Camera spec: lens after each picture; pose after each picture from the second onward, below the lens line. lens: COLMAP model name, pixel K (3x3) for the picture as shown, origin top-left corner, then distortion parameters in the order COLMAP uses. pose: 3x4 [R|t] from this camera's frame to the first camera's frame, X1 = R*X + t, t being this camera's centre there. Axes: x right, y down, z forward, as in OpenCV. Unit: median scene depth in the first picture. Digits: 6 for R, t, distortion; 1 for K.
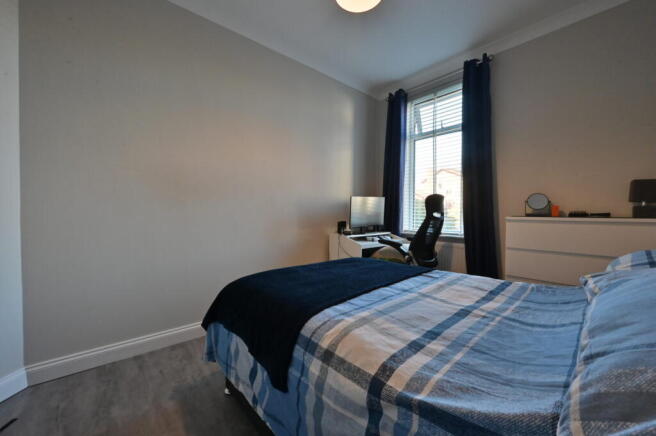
lens RADIAL K [[254.5, 0, 327.4], [0, 254.5, 215.8], [0, 0, 1]] dist [0.000190, 0.000015]
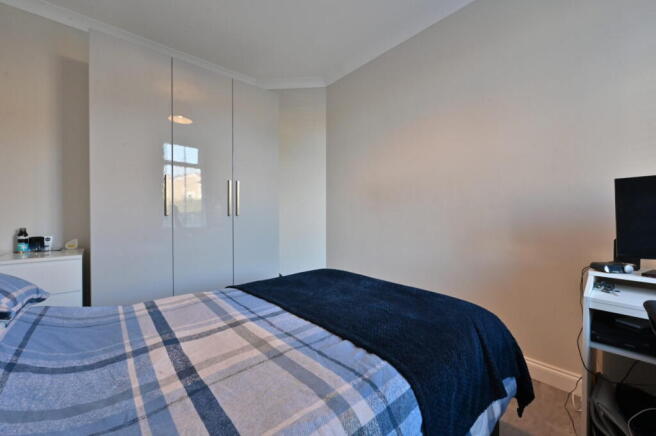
lens RADIAL K [[254.5, 0, 327.9], [0, 254.5, 218.1], [0, 0, 1]] dist [0.000190, 0.000015]
pose [[0.004470, 0.001536, -0.999989, 1.231245], [-0.010793, 0.999941, 0.001487, -0.022379], [0.999932, 0.010787, 0.004486, 1.485392]]
